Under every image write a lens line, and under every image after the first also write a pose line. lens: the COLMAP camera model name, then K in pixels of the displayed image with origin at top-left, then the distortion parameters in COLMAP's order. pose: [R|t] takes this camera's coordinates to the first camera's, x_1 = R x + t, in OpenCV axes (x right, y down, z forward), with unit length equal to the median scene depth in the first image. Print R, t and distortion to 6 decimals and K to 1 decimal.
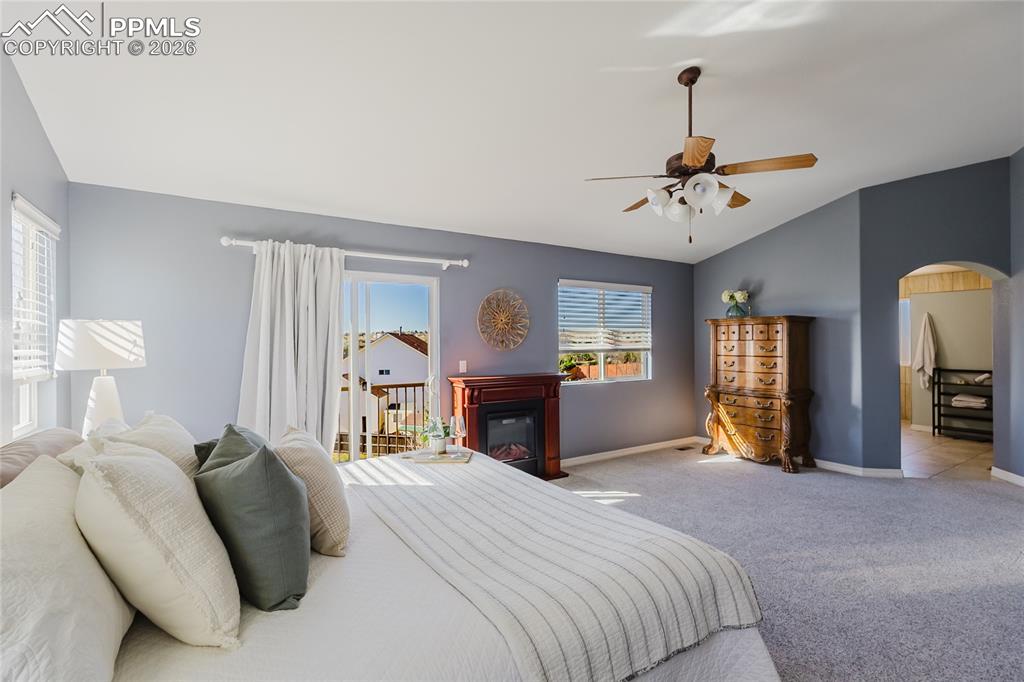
lens RADIAL K [[468.4, 0, 510.6], [0, 468.4, 342.2], [0, 0, 1]] dist [0.002784, 0.000252]
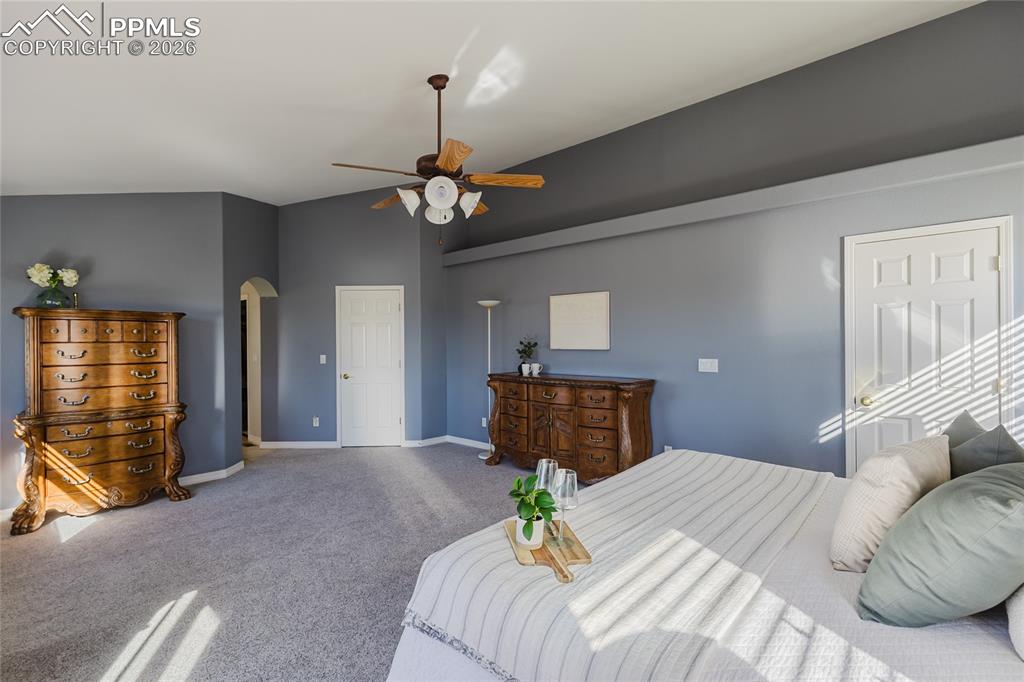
lens RADIAL K [[468.4, 0, 510.6], [0, 468.4, 342.2], [0, 0, 1]] dist [0.002784, 0.000252]
pose [[-0.267258, 0.005918, 0.963607, -0.366881], [0.005442, 0.999974, -0.004632, 0.002671], [-0.963610, 0.004006, -0.267283, 0.643021]]
